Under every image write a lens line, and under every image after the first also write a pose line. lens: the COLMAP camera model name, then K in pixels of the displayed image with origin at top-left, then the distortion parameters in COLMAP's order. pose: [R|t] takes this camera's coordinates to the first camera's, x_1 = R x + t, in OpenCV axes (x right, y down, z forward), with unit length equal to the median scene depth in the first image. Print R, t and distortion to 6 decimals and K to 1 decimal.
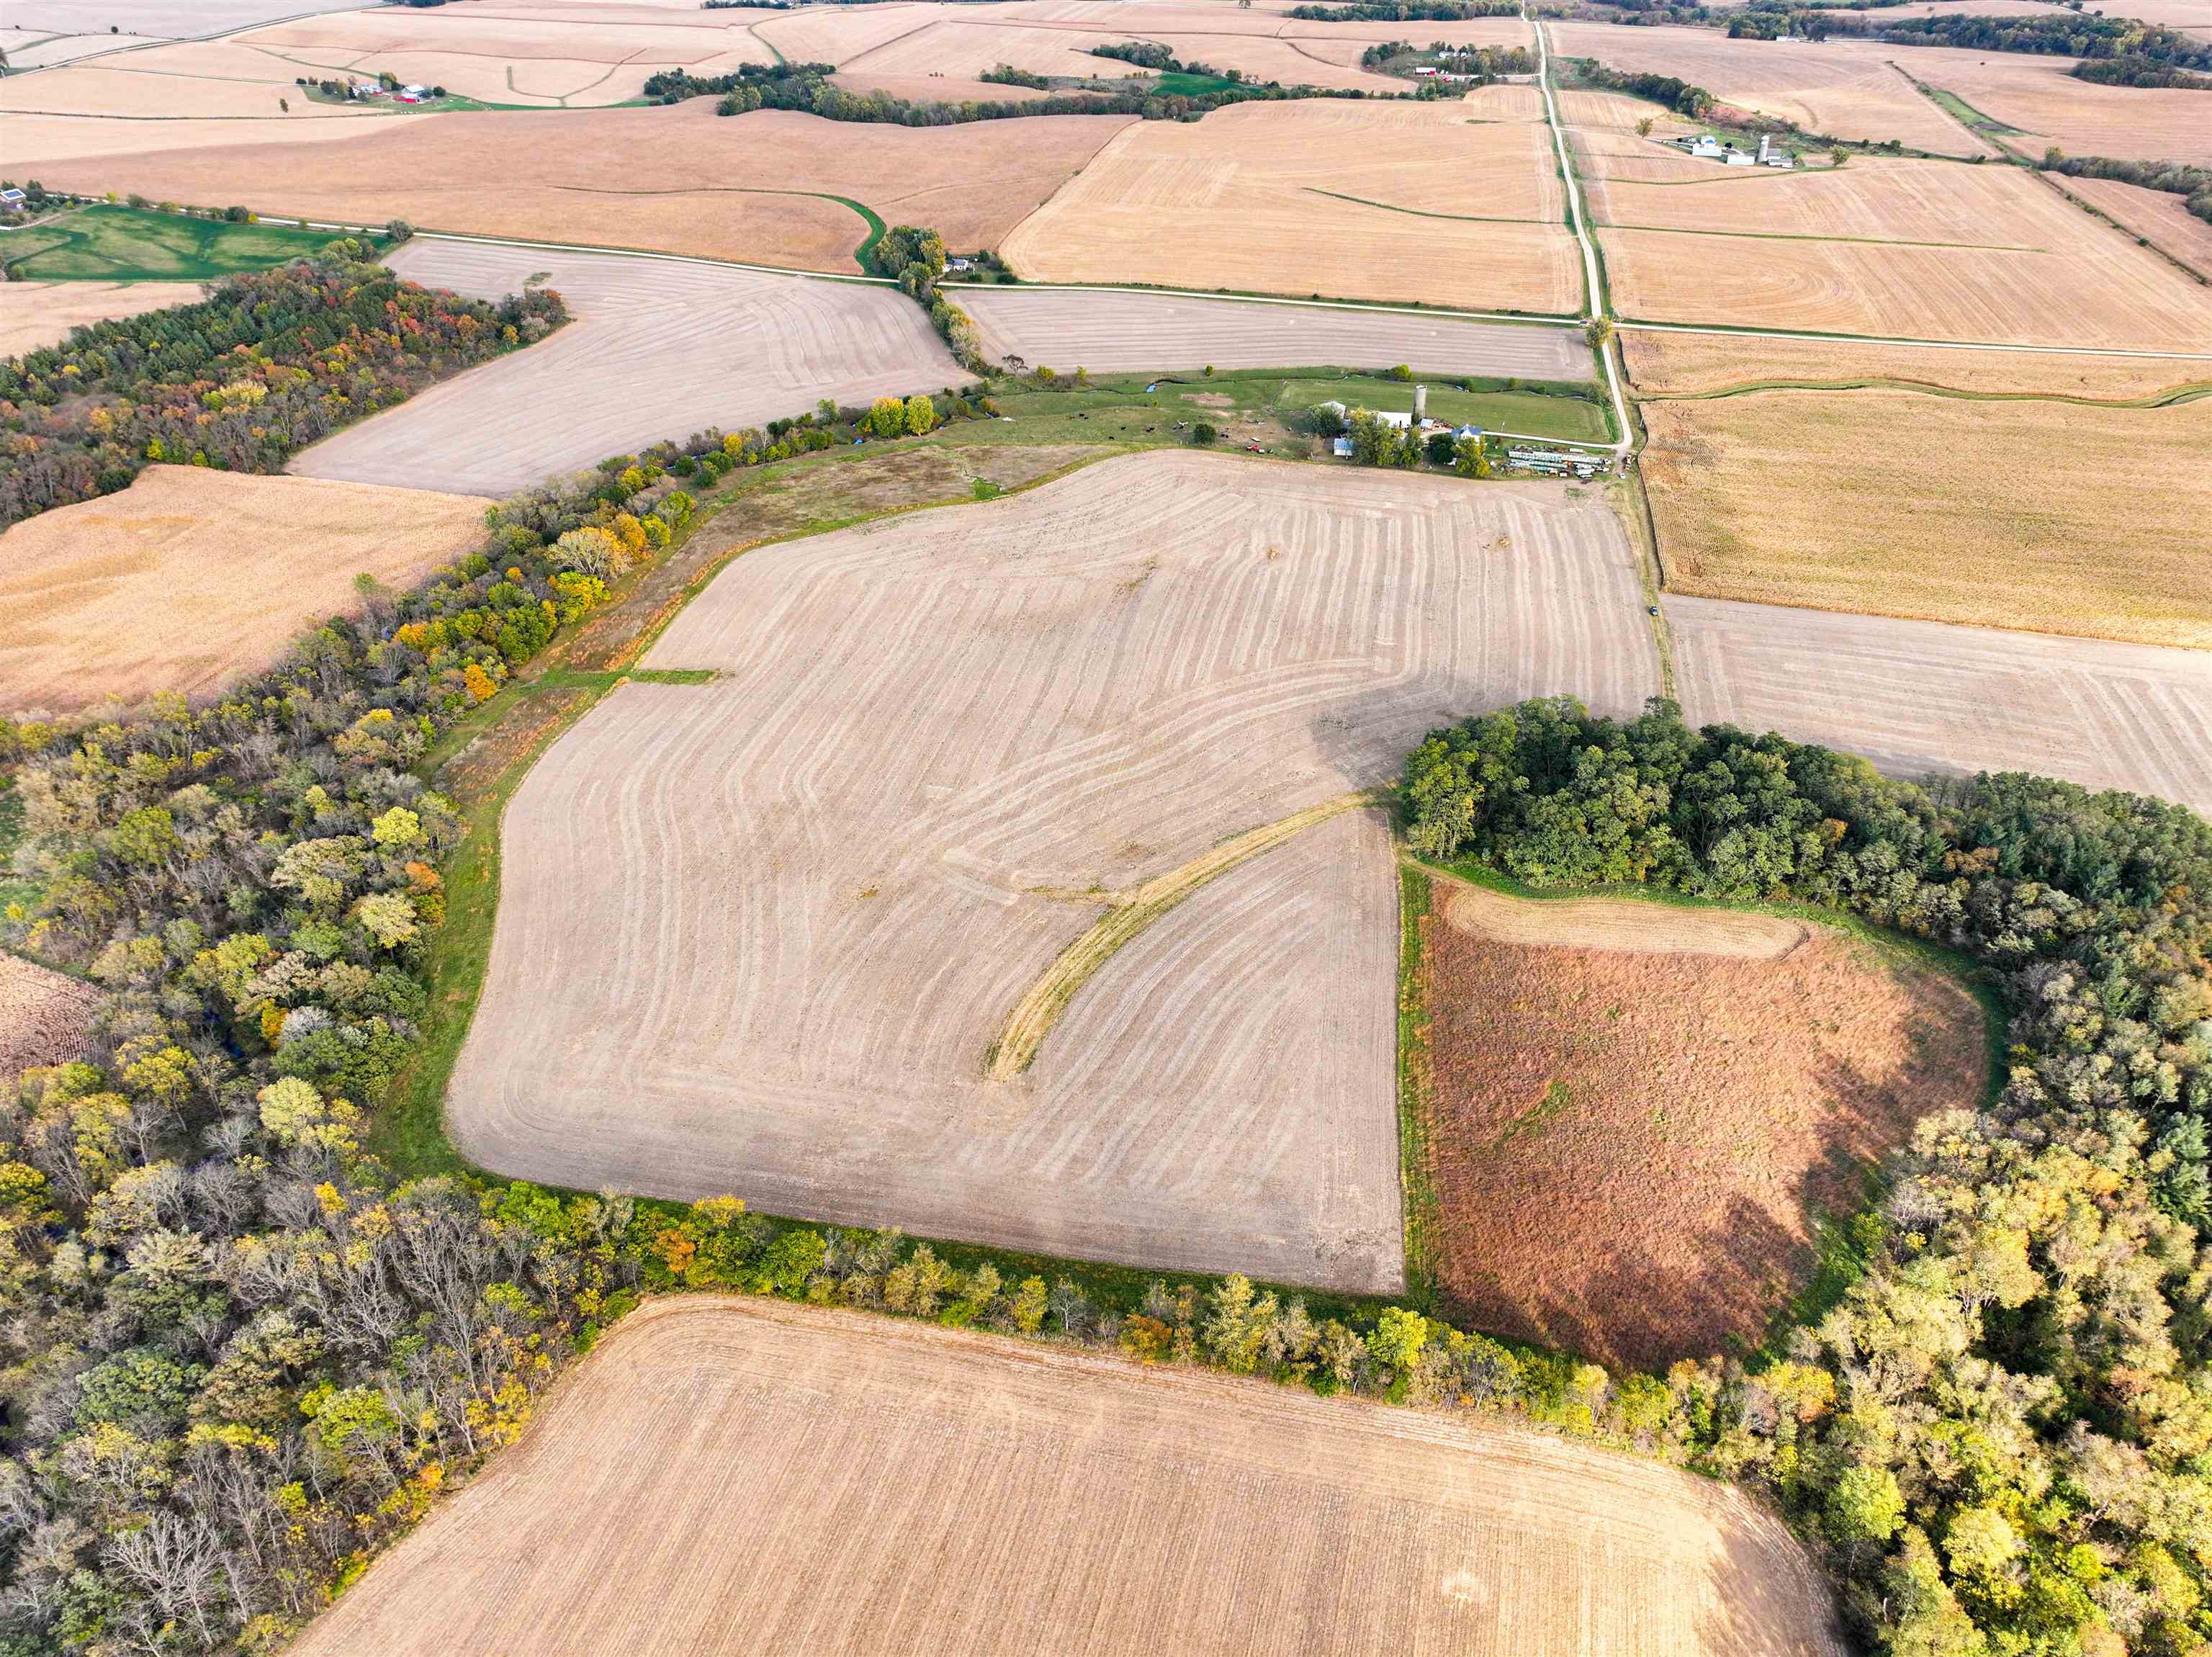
lens RADIAL K [[1555.6, 0, 1101.1], [0, 1555.6, 831.0], [0, 0, 1]] dist [0.007725, 0.006050]
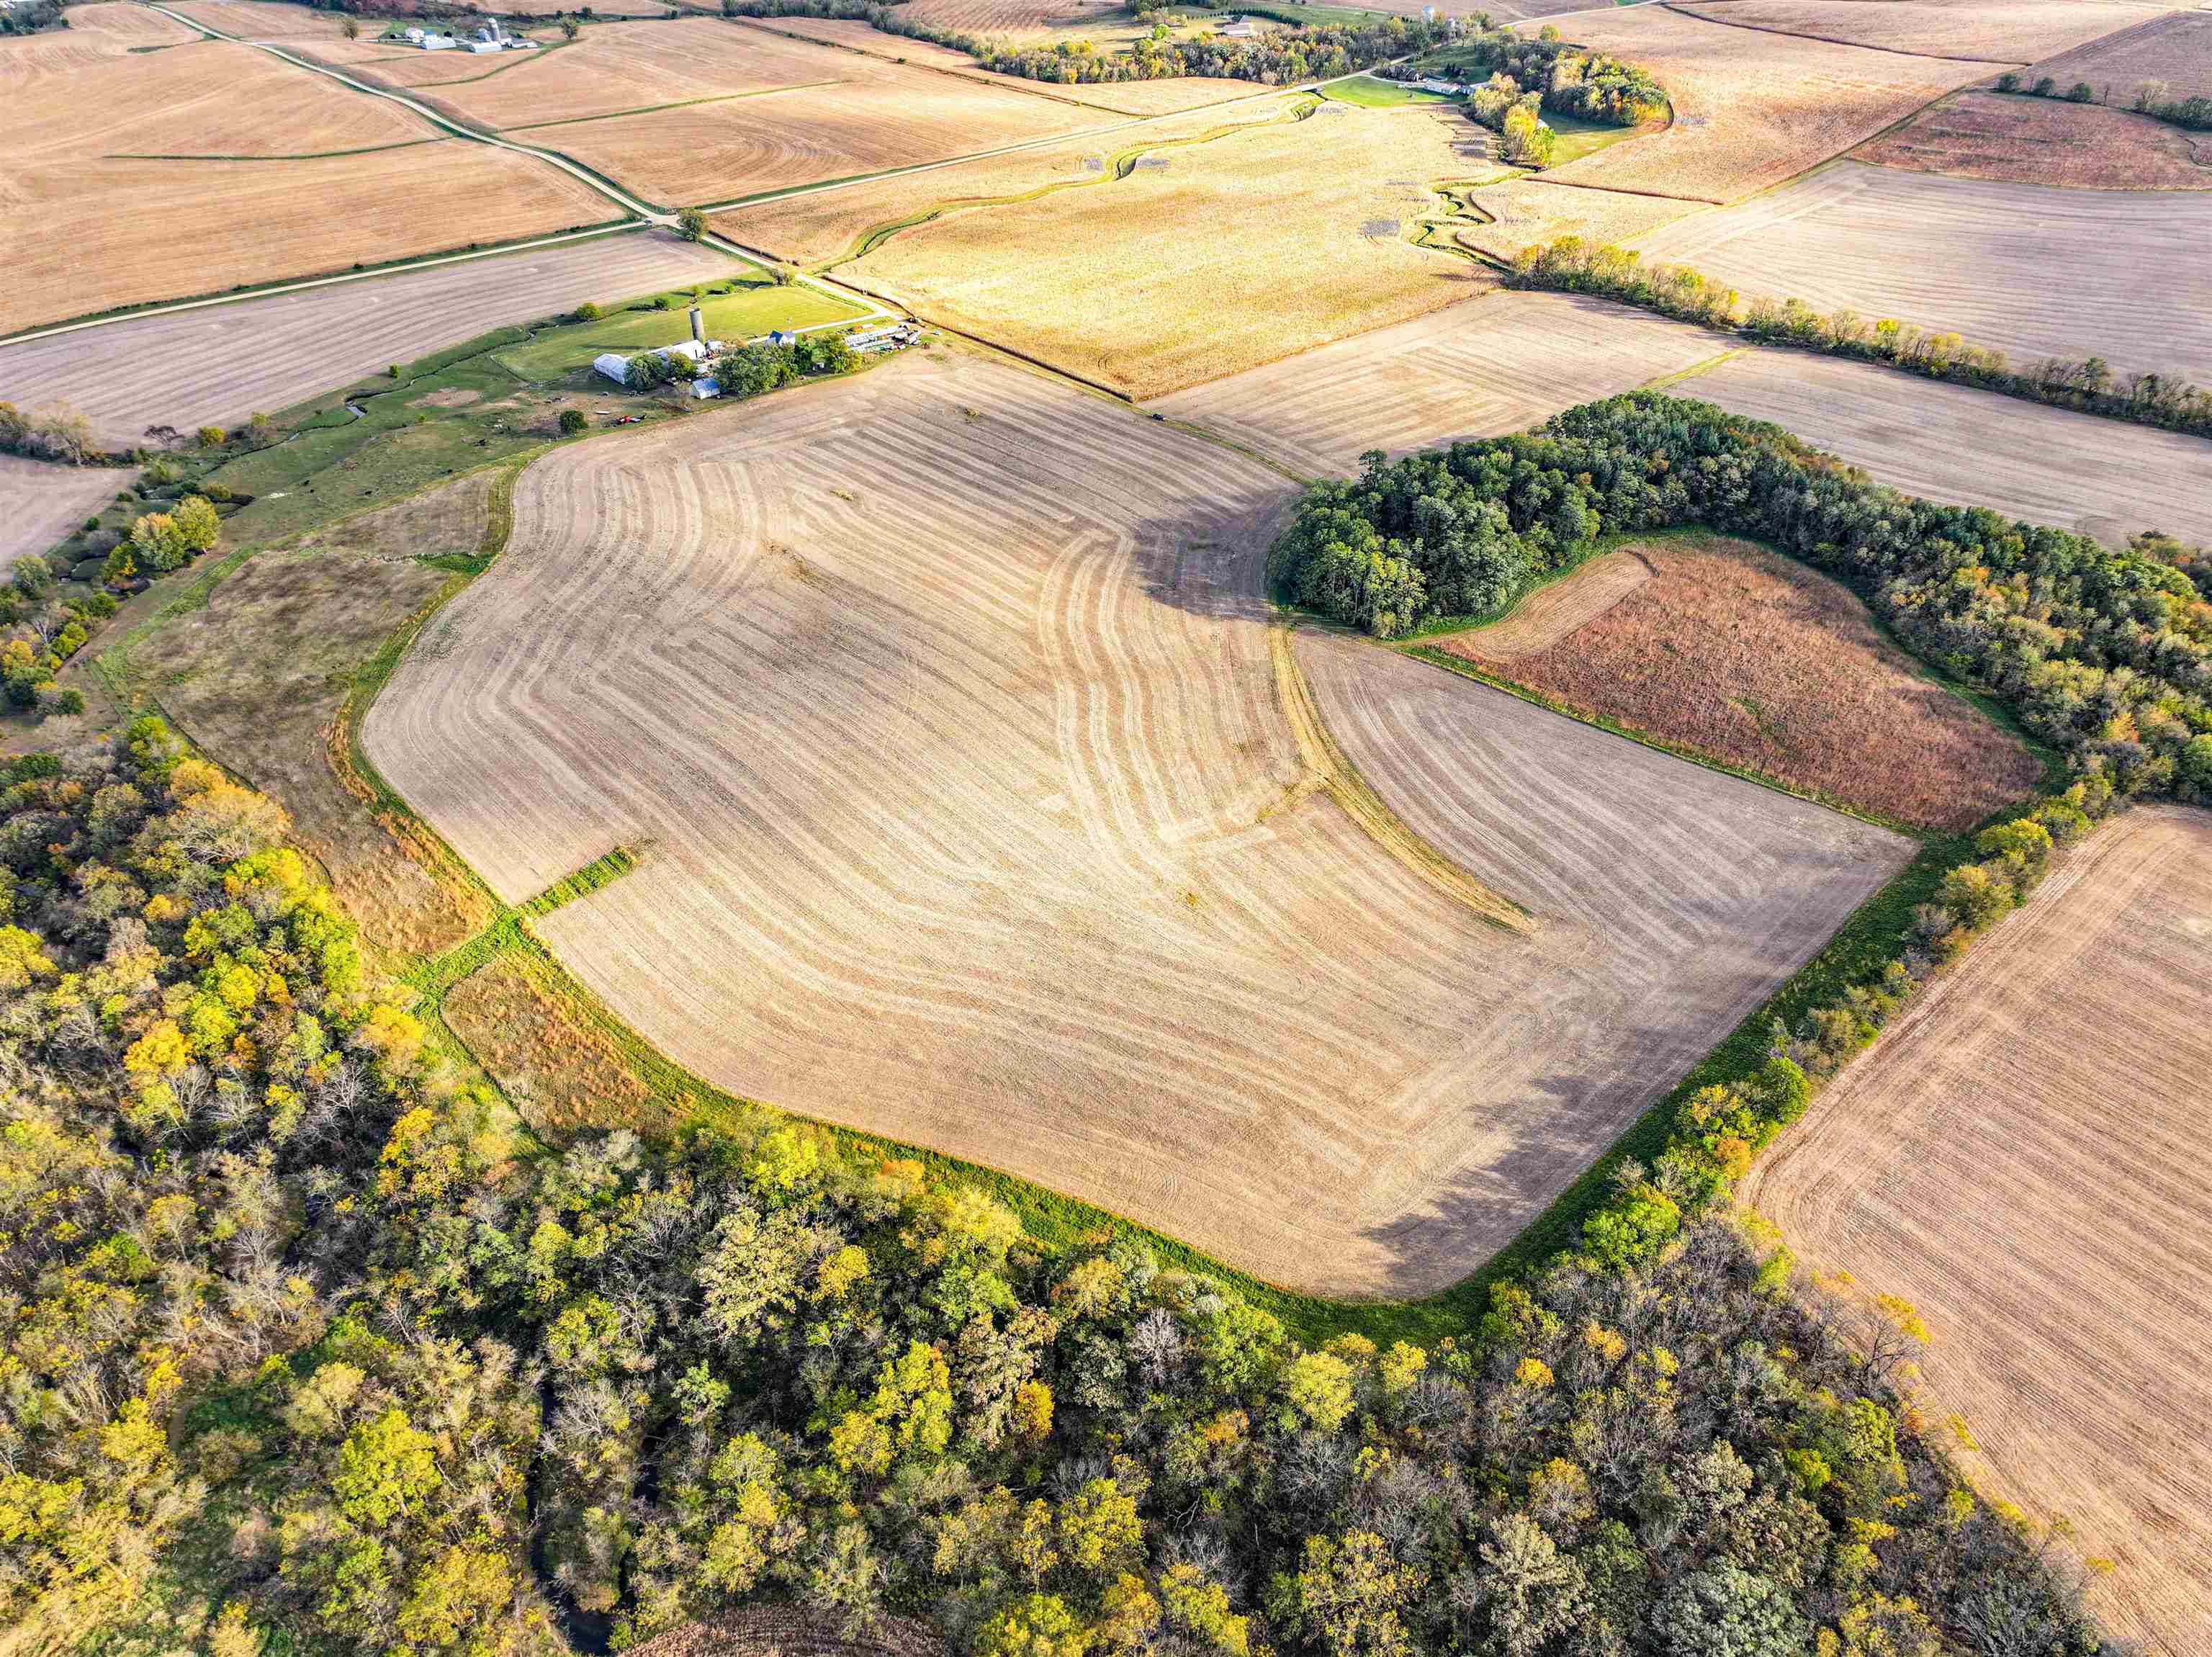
lens RADIAL K [[1555.6, 0, 1116.4], [0, 1555.6, 838.2], [0, 0, 1]] dist [0.007725, 0.006050]
pose [[0.582320, -0.484502, 0.652810, -0.488690], [0.442555, 0.862517, 0.245375, -0.152380], [-0.681945, 0.146018, 0.716680, 0.238192]]
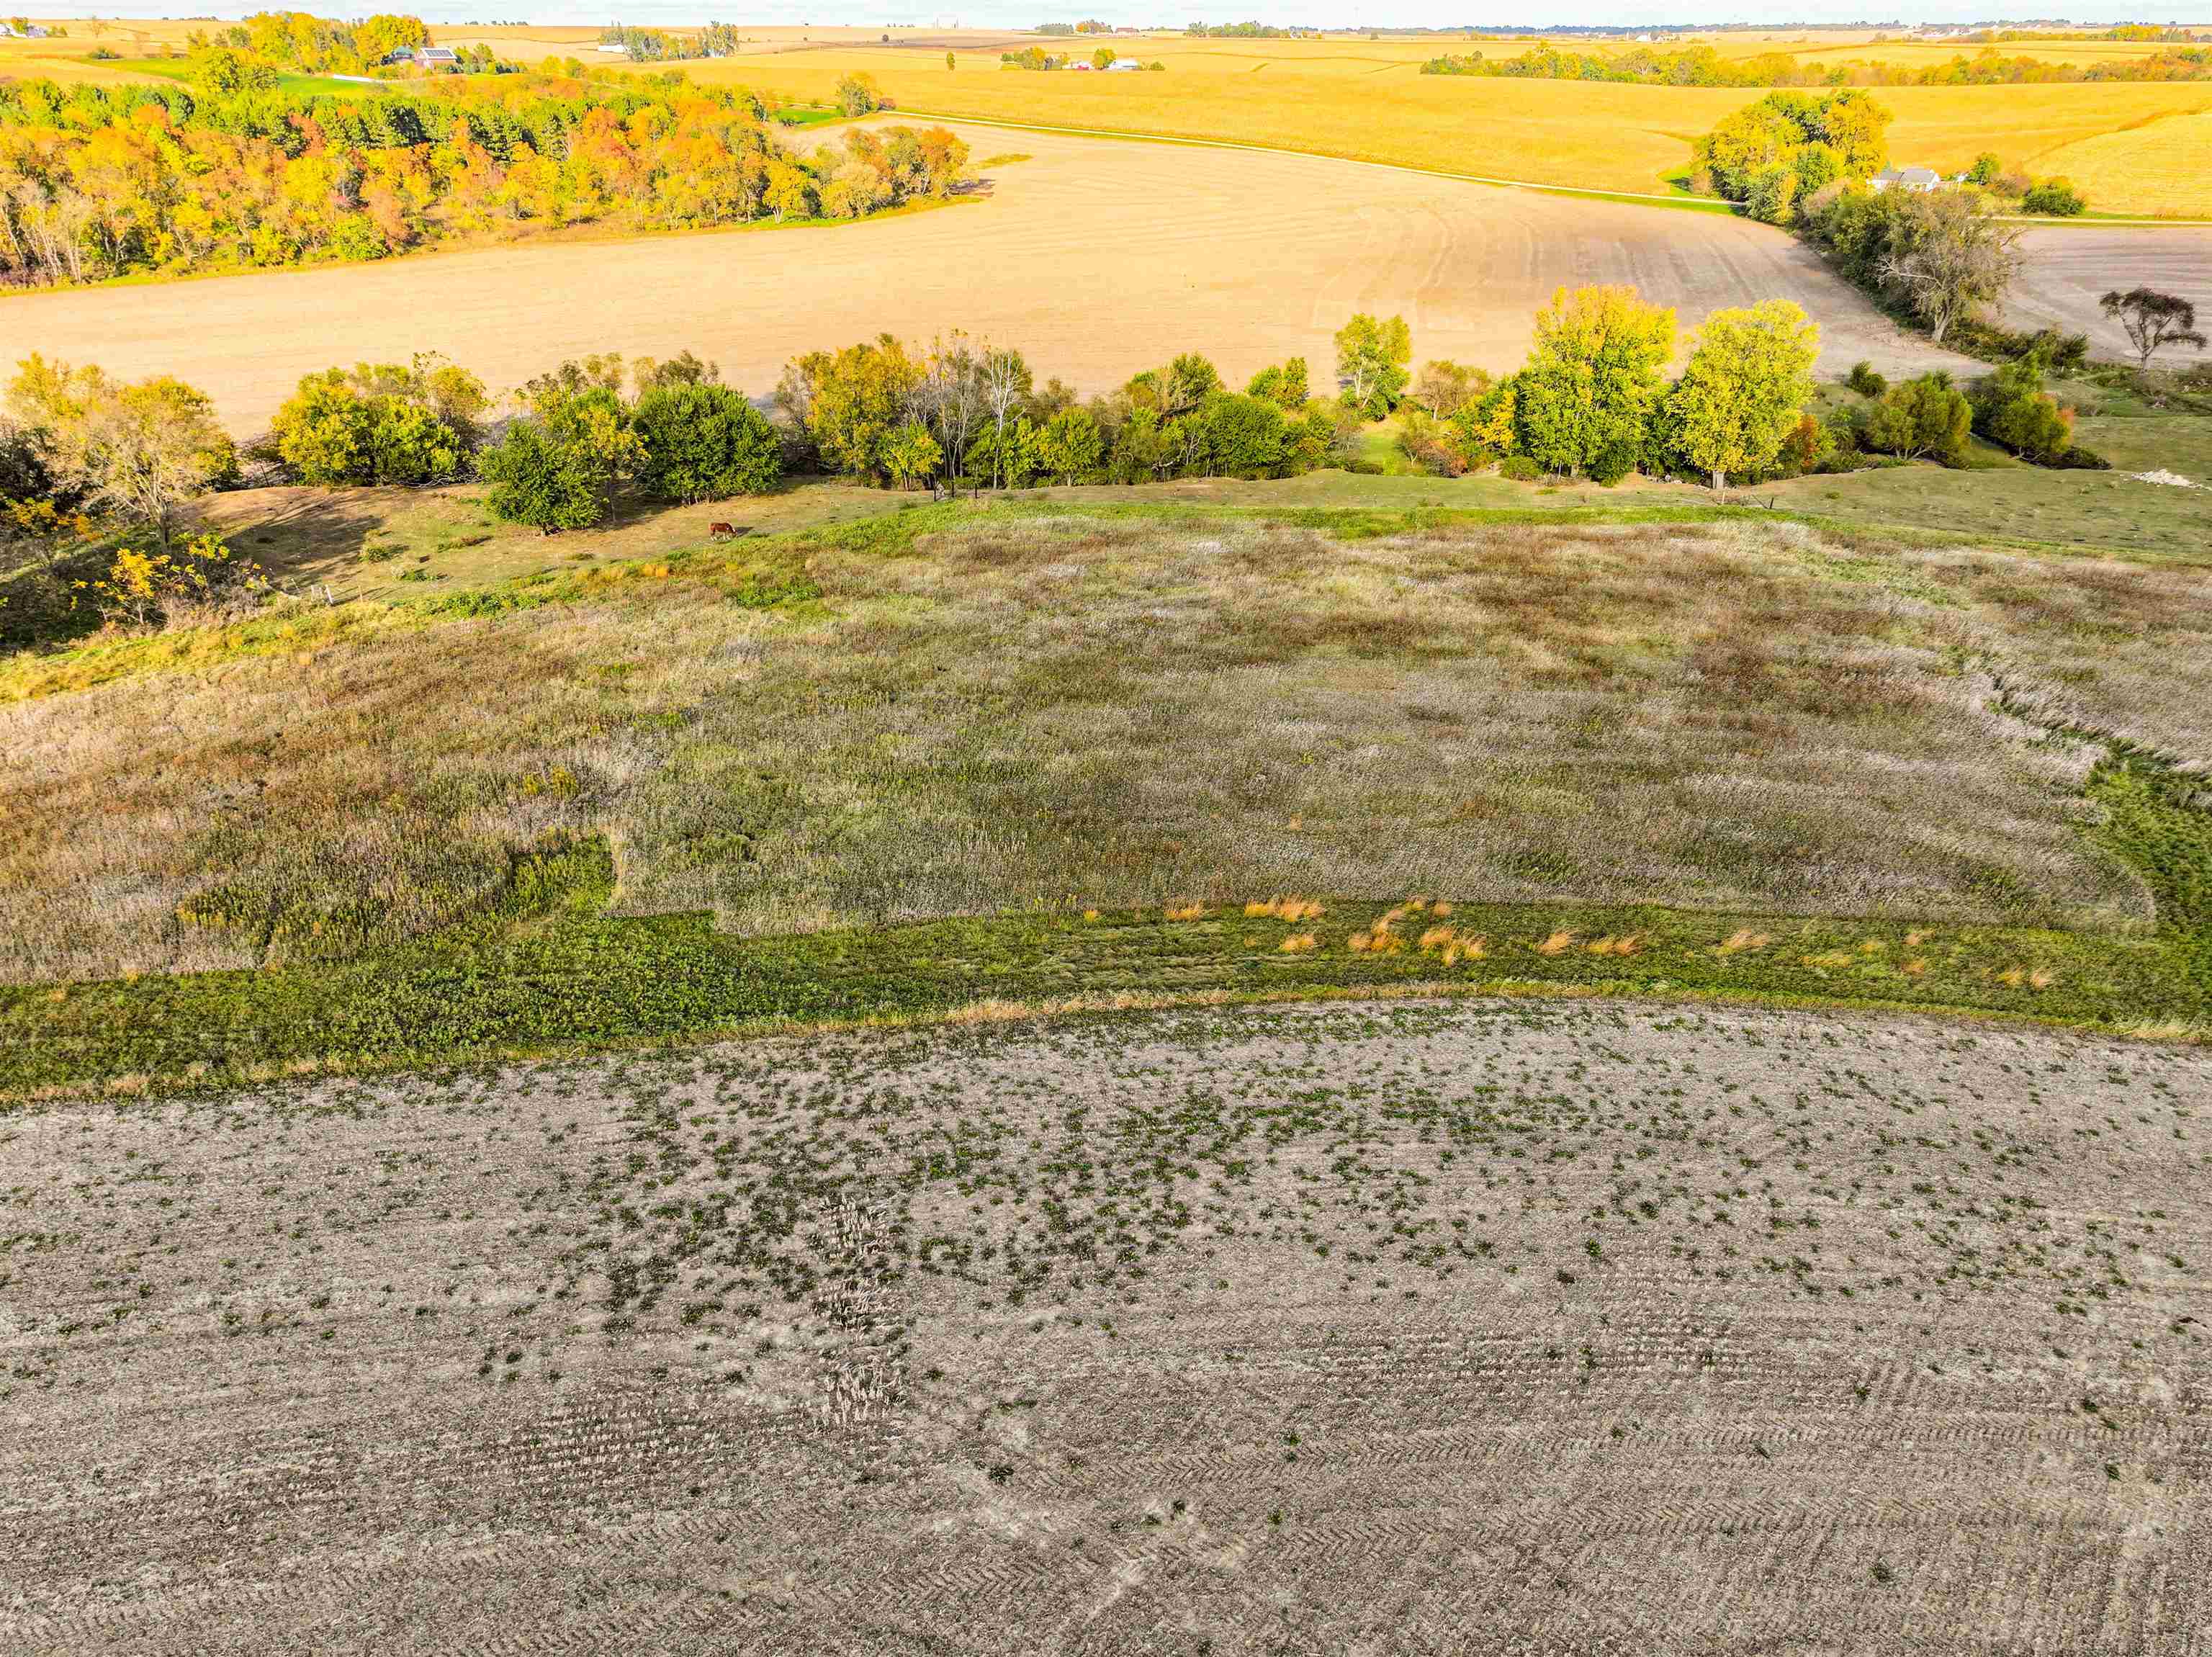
lens RADIAL K [[1555.6, 0, 1111.0], [0, 1555.6, 824.9], [0, 0, 1]] dist [0.007725, 0.006050]
pose [[0.877415, 0.216322, -0.428191, -0.103439], [-0.258194, 0.965203, -0.041451, -0.209139], [0.404325, 0.146927, 0.902737, 0.916719]]
